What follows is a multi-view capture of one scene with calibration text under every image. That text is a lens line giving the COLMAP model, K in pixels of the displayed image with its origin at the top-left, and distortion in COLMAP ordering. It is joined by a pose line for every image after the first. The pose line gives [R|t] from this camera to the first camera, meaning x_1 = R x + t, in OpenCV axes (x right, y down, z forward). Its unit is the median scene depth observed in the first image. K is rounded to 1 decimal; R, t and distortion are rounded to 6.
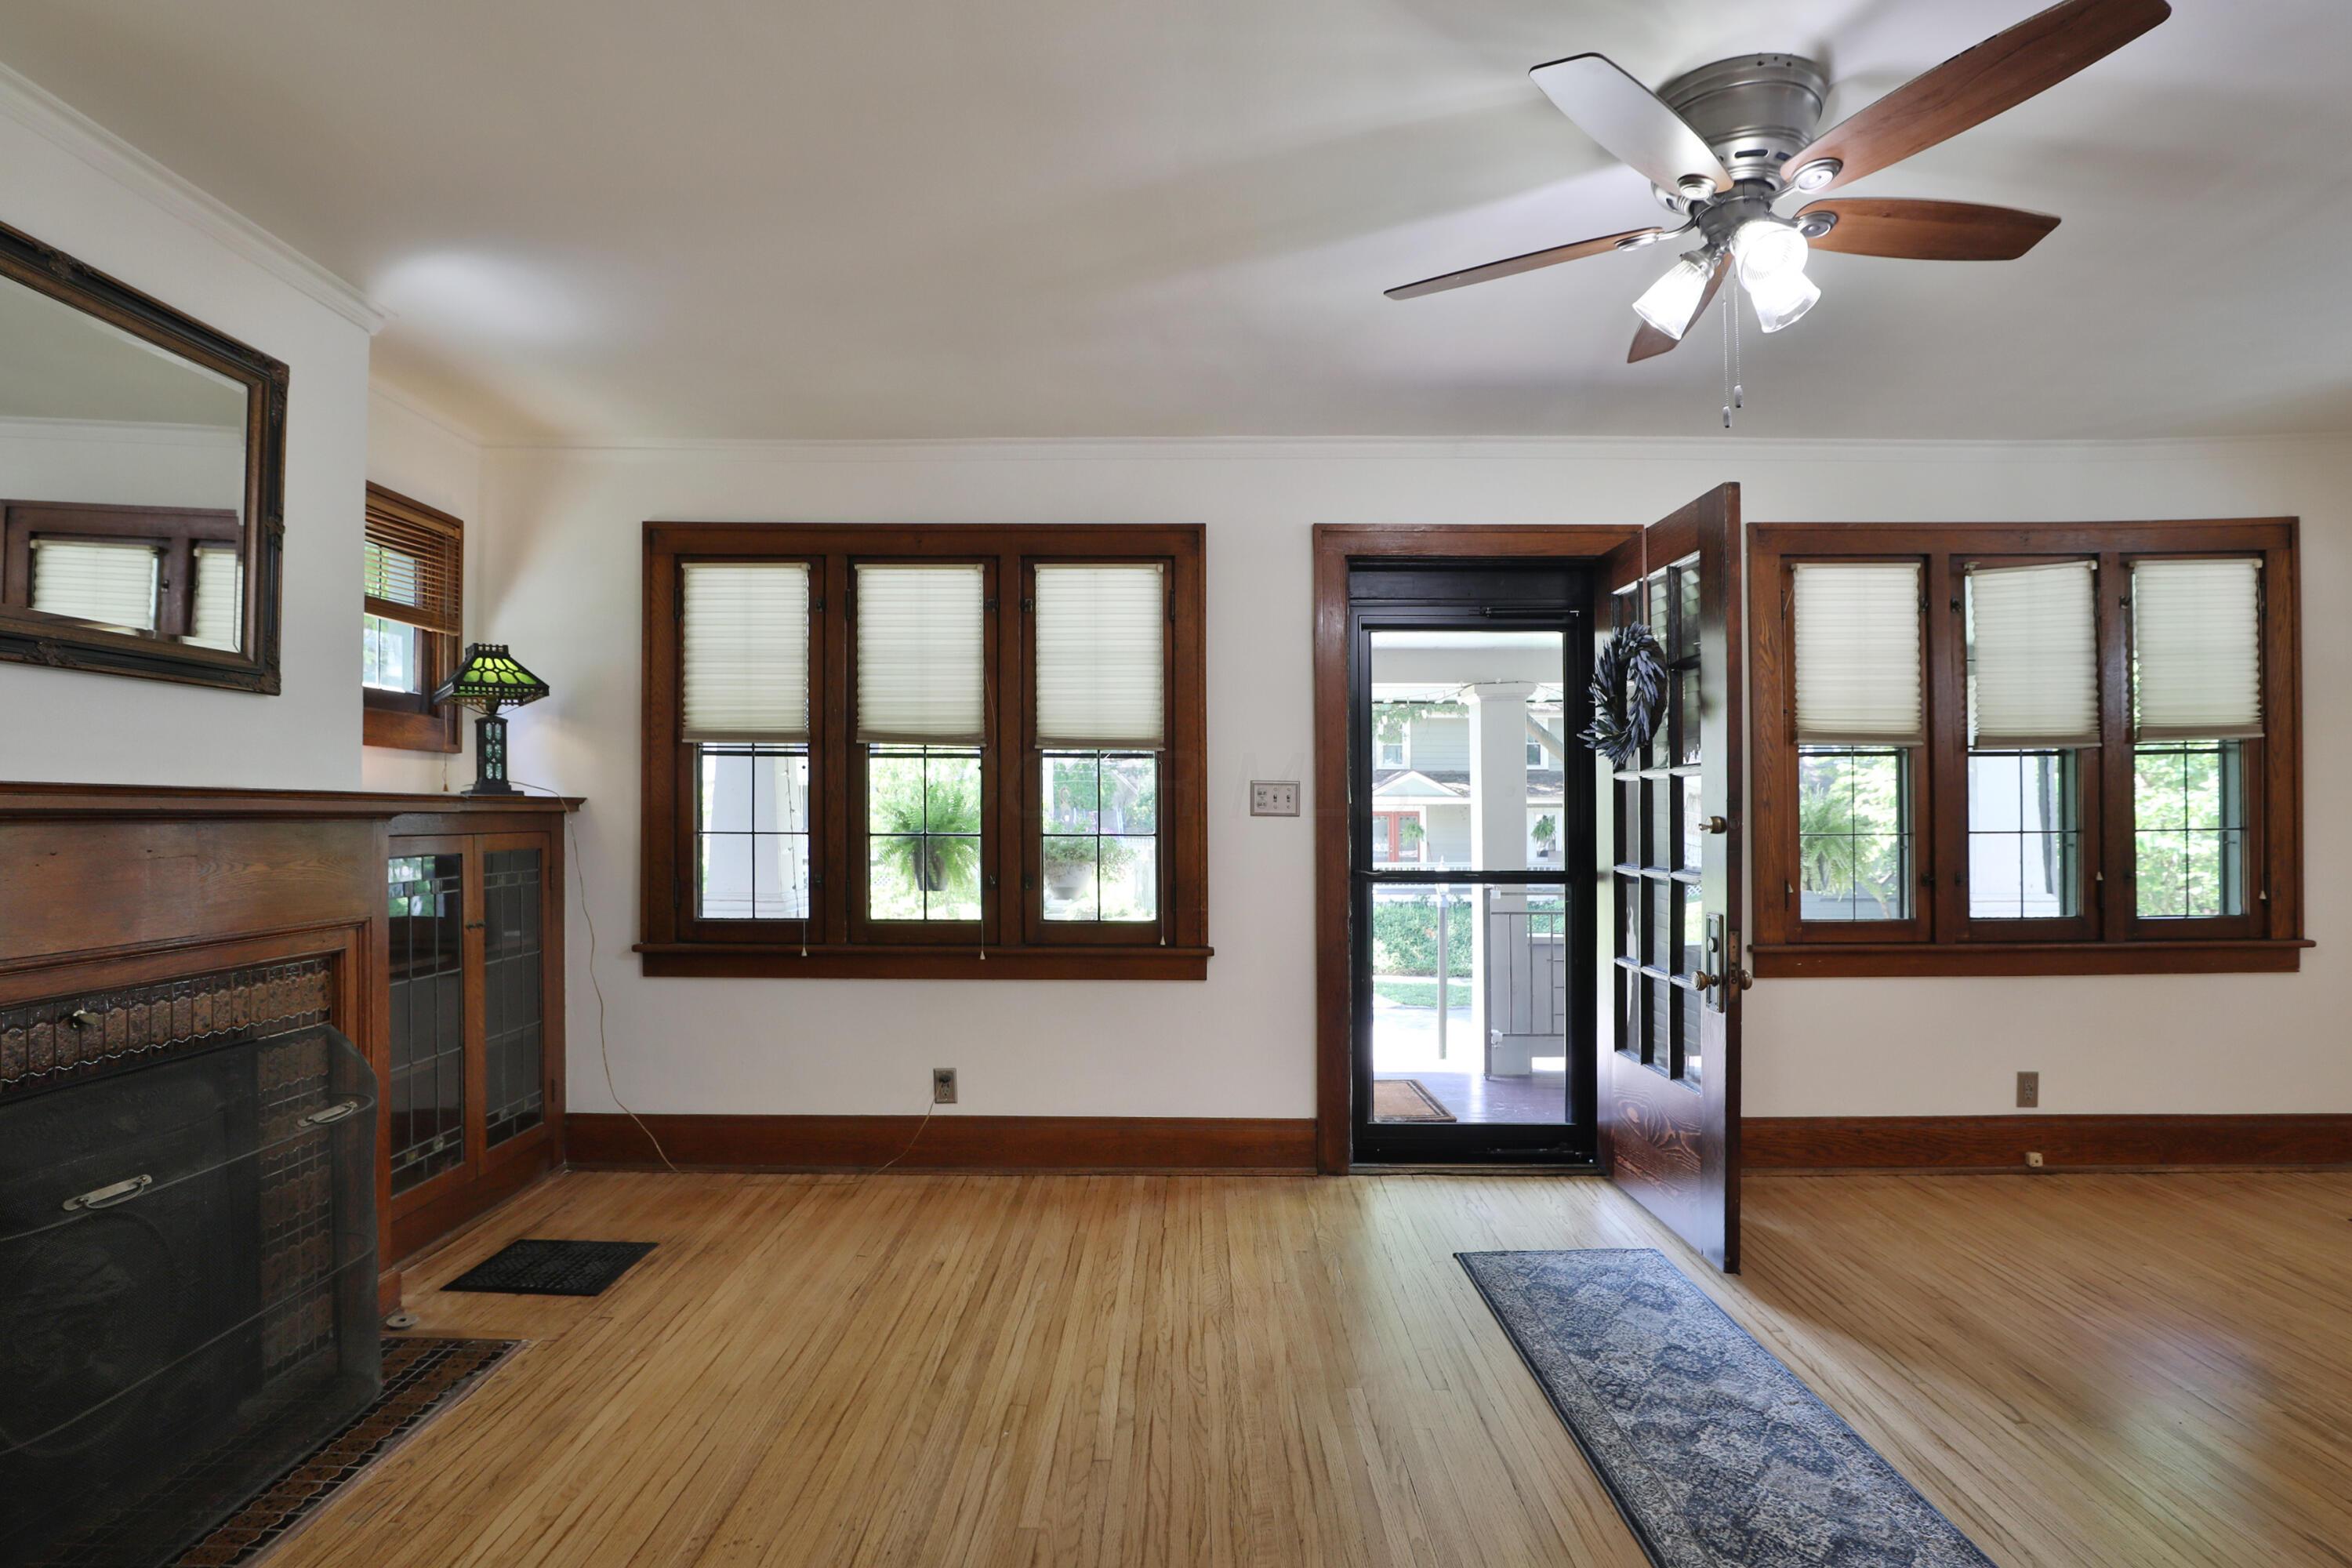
lens RADIAL K [[1117.4, 0, 1197.5], [0, 1117.4, 813.2], [0, 0, 1]] dist [-0.015725, 0.000367]
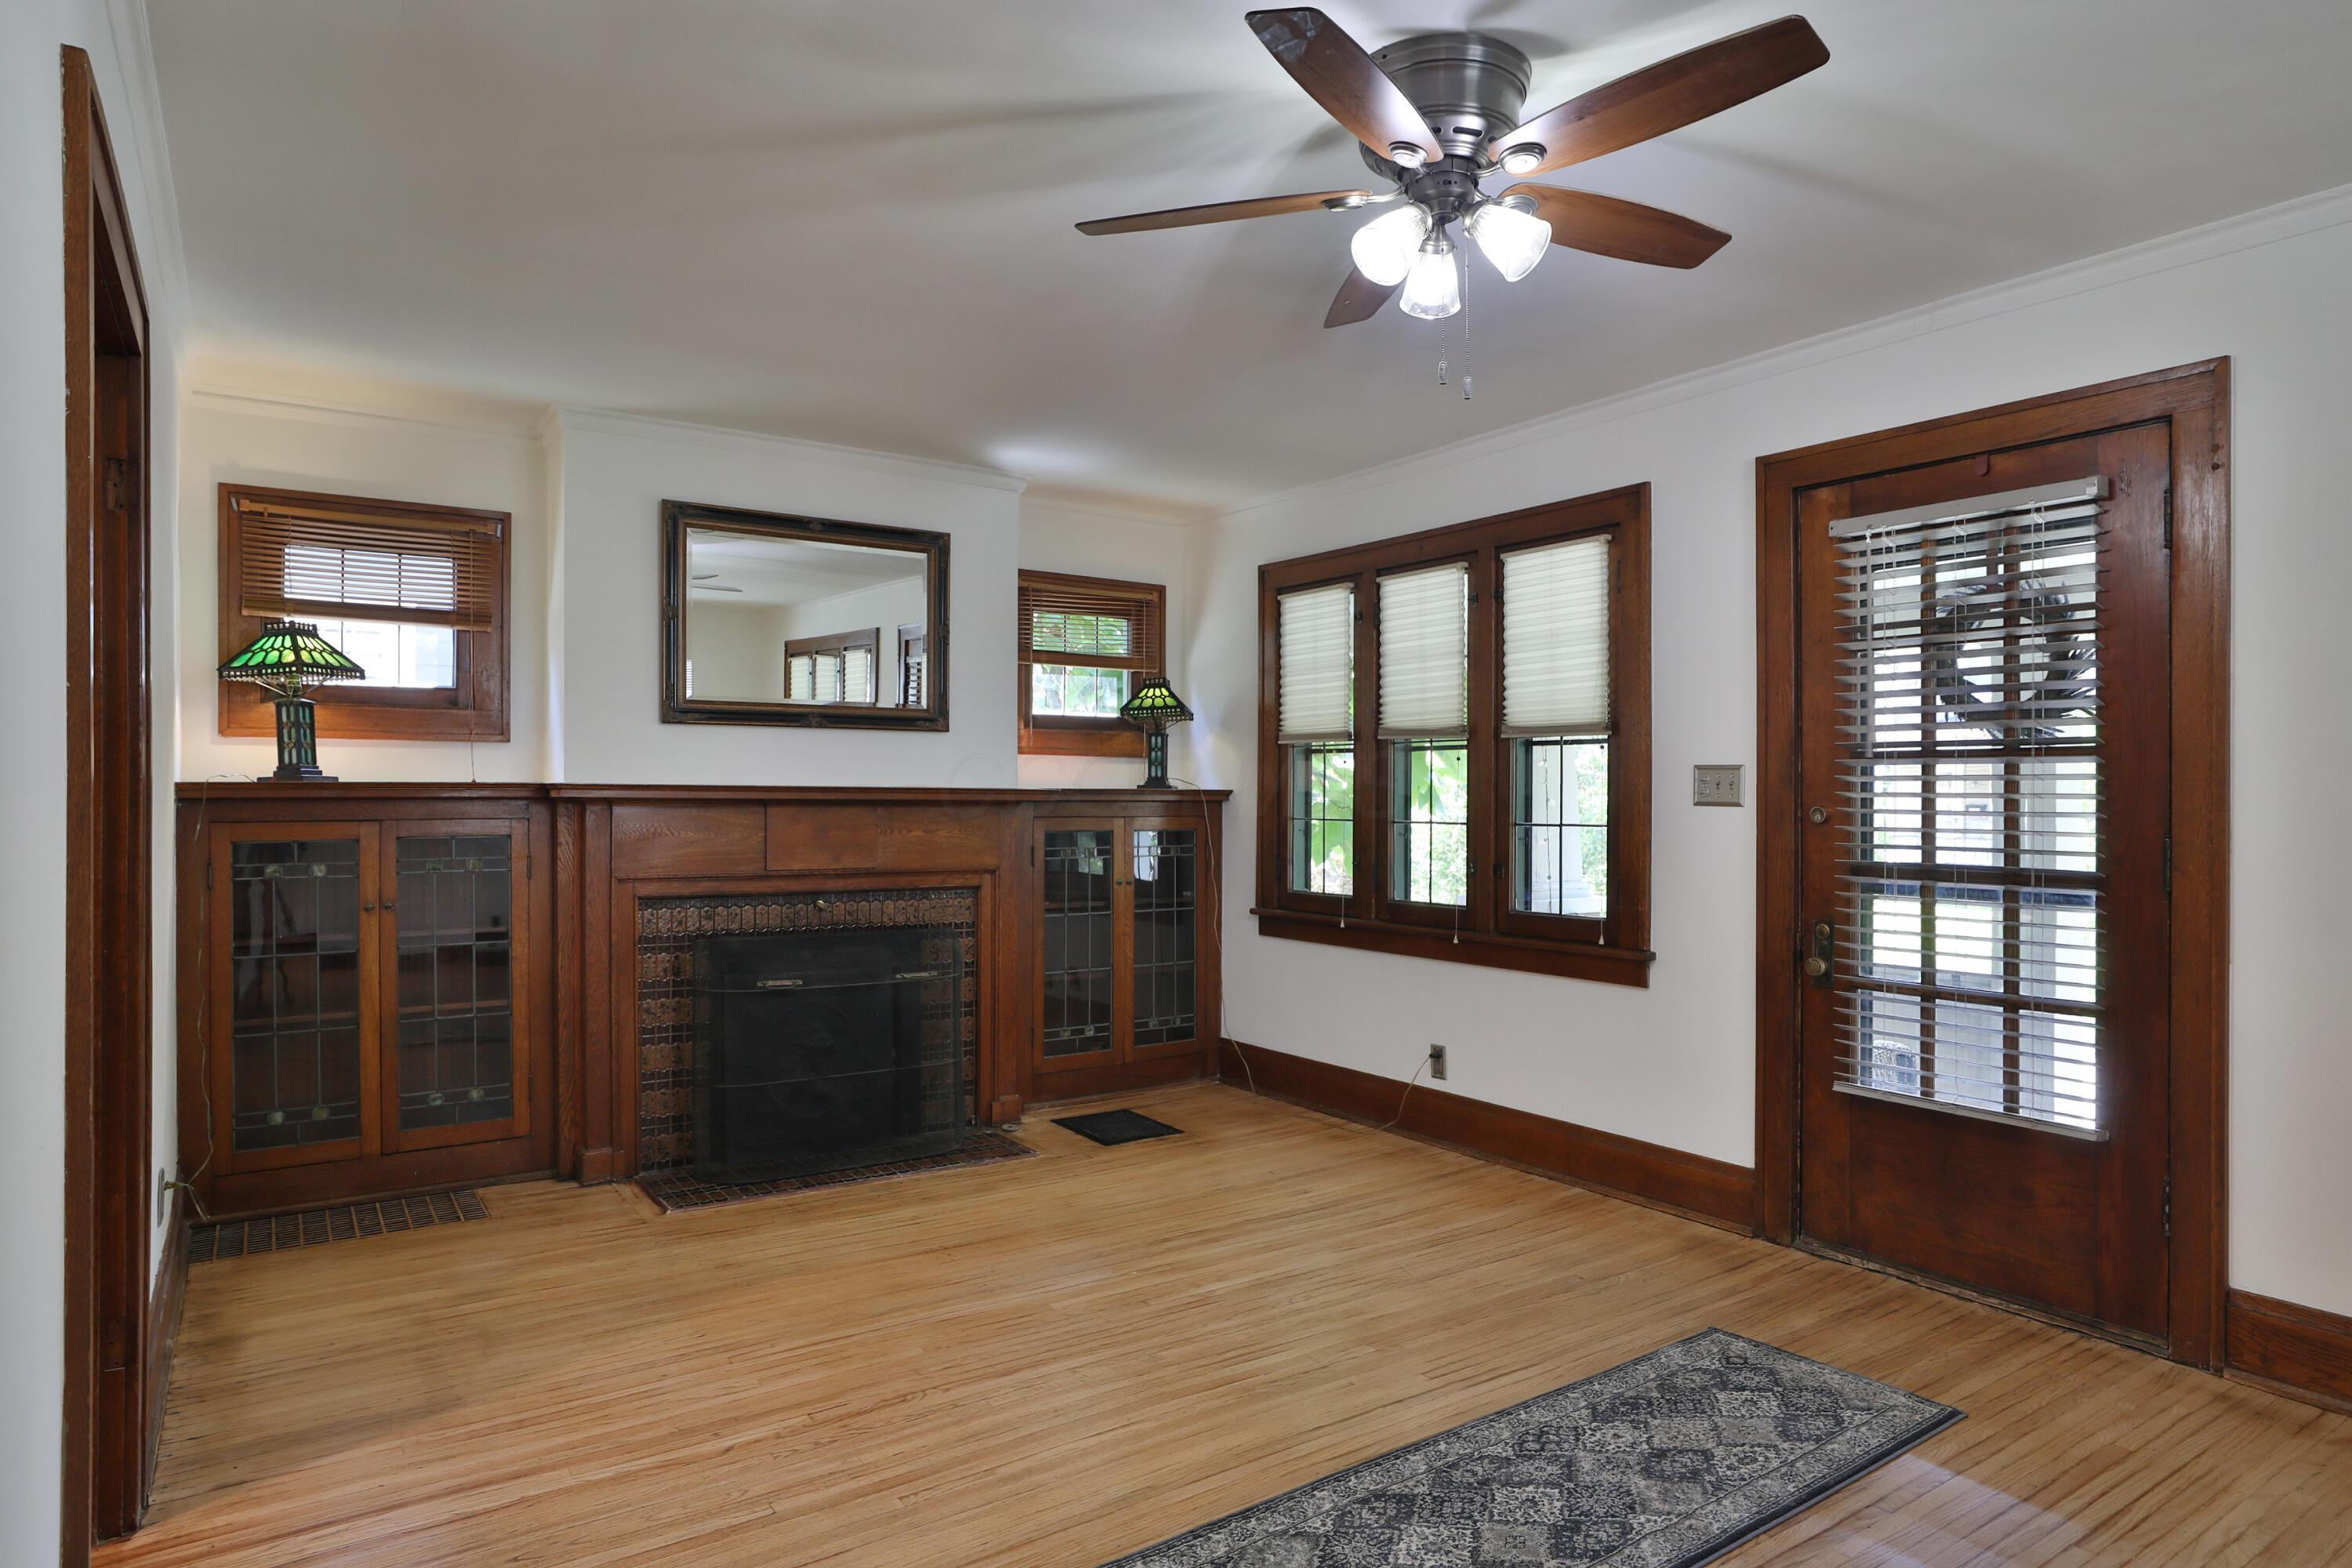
lens RADIAL K [[1353.4, 0, 1176.0], [0, 1353.4, 784.0], [0, 0, 1]] dist [-0.035561, 0.021124]
pose [[0.571491, -0.009951, -0.820548, 0.761279], [-0.001578, 0.999911, -0.013225, -0.000130], [0.820607, 0.008853, 0.571425, 0.076599]]
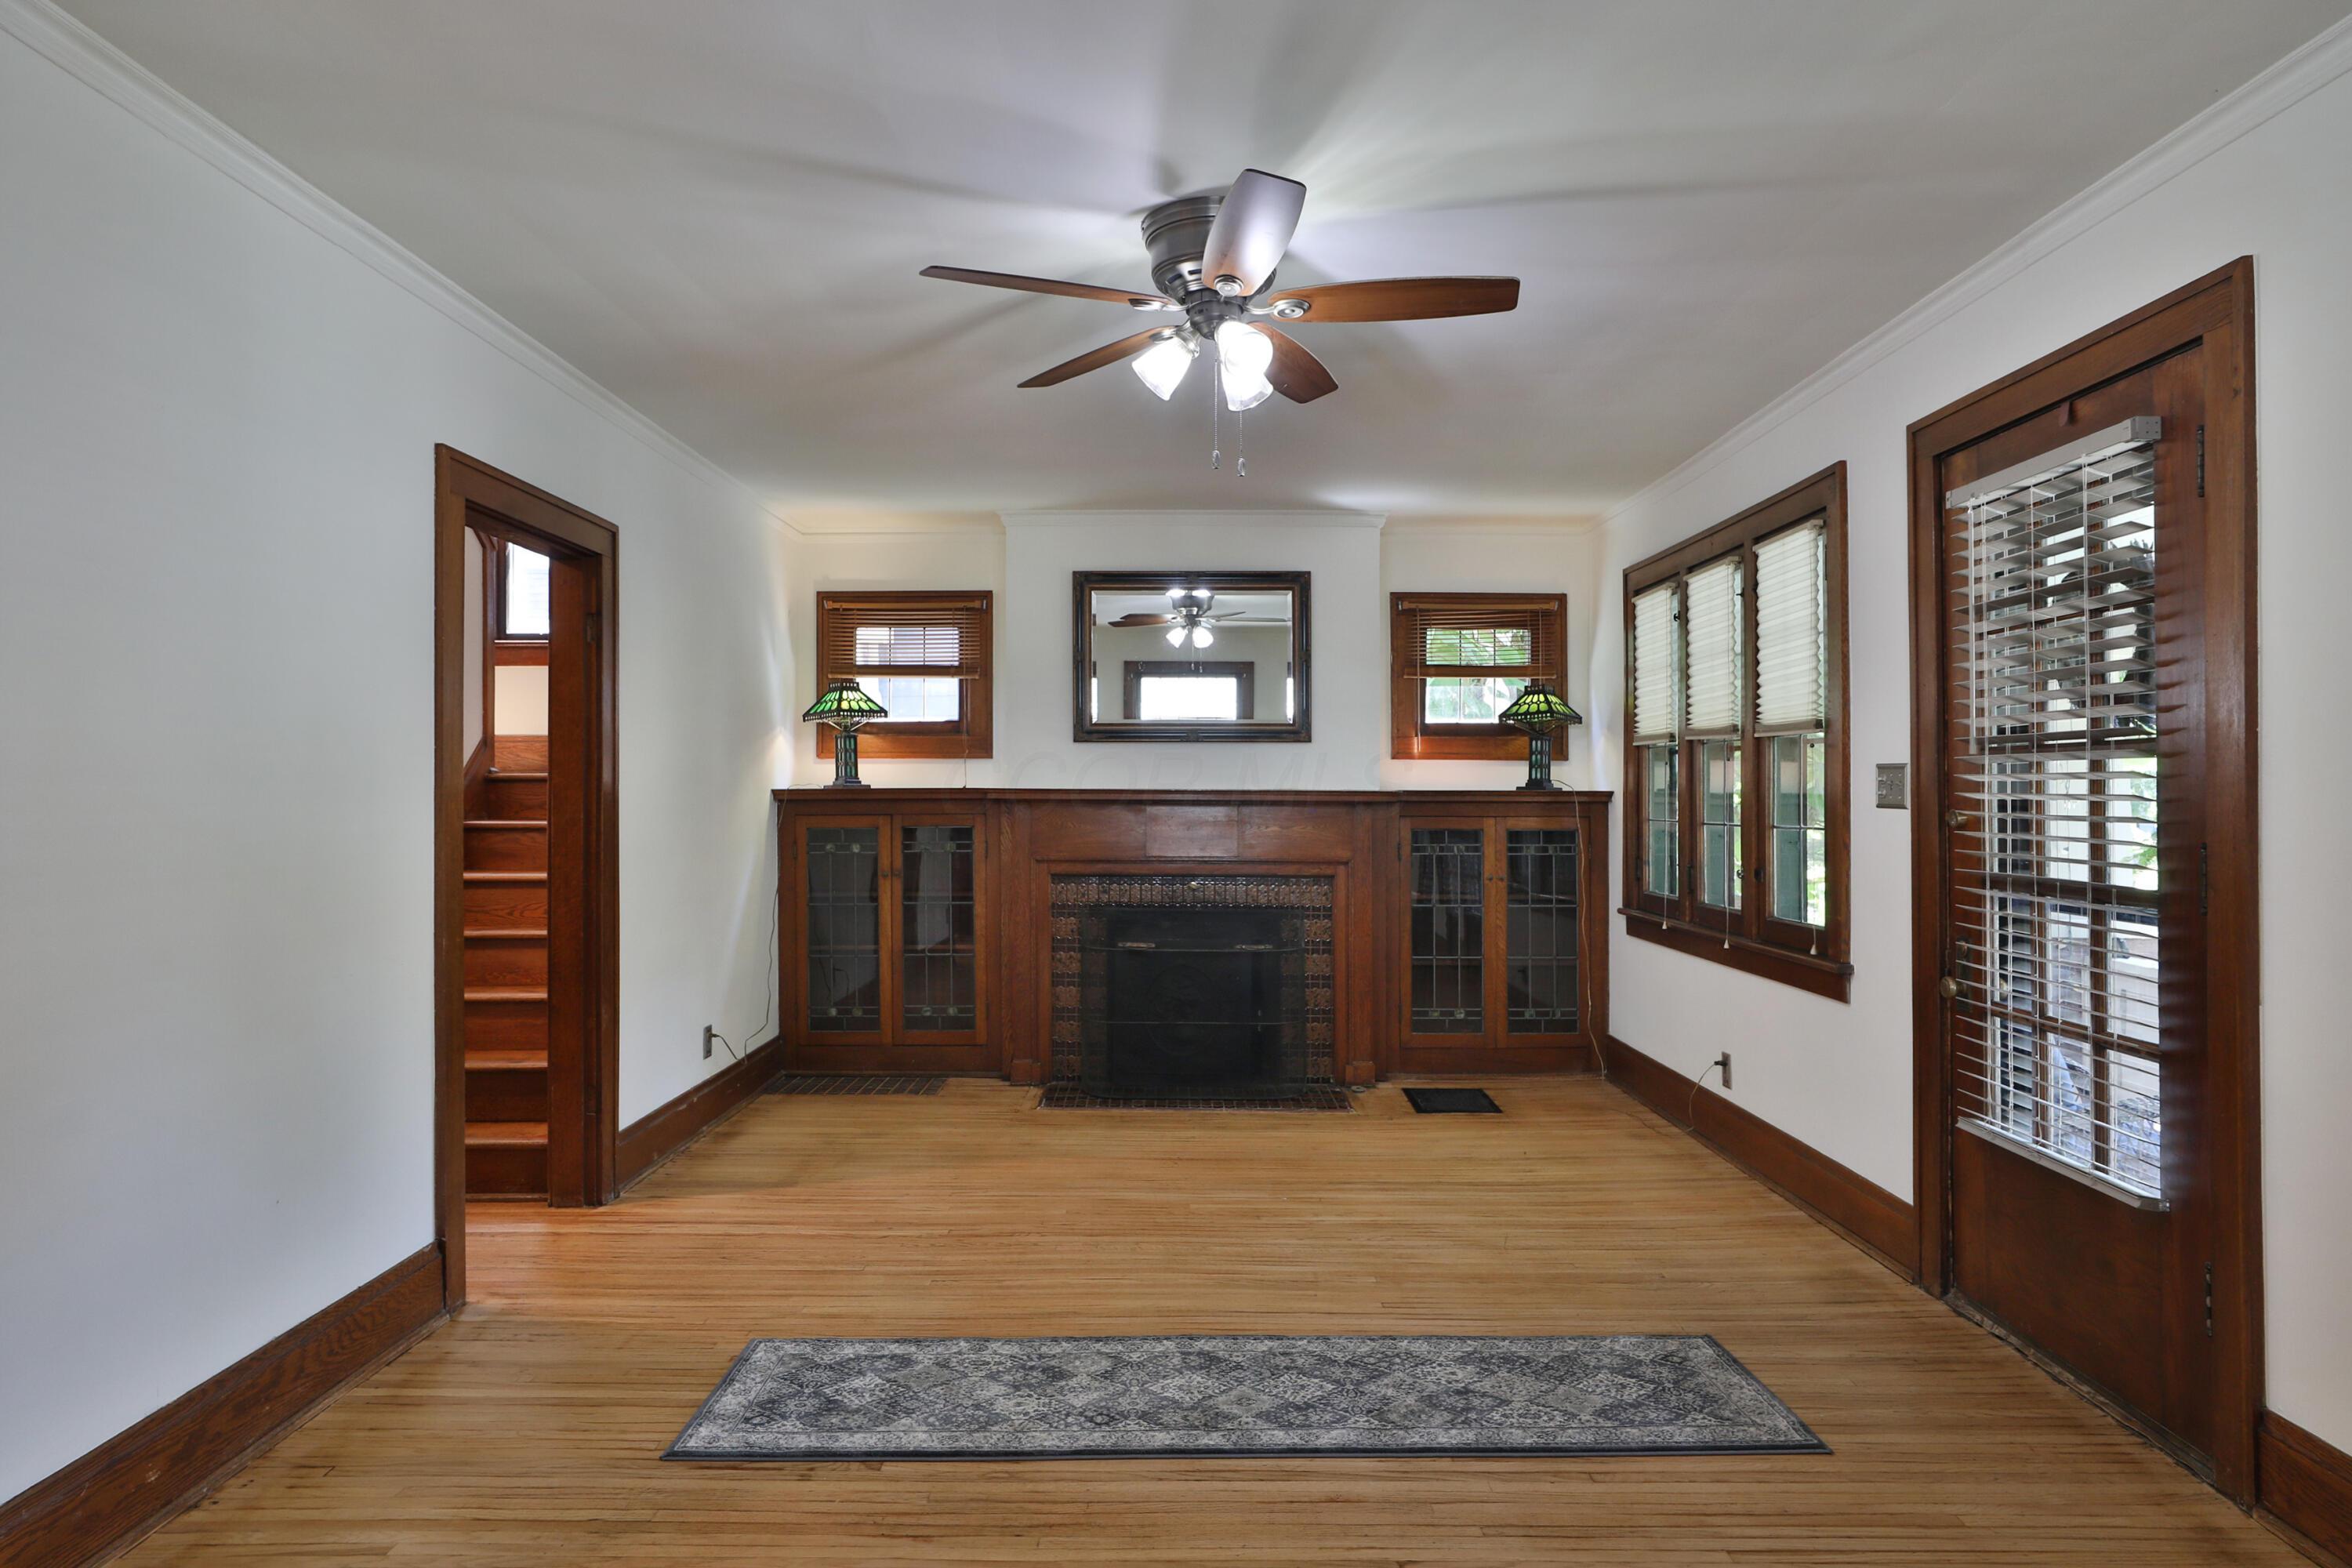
lens RADIAL K [[1362.8, 0, 1176.0], [0, 1362.8, 784.0], [0, 0, 1]] dist [-0.020903, 0.024459]
pose [[0.001350, -0.011673, -0.999931, 1.145174], [-0.002640, 0.999928, -0.011676, -0.002658], [0.999996, 0.002656, 0.001319, 0.550947]]
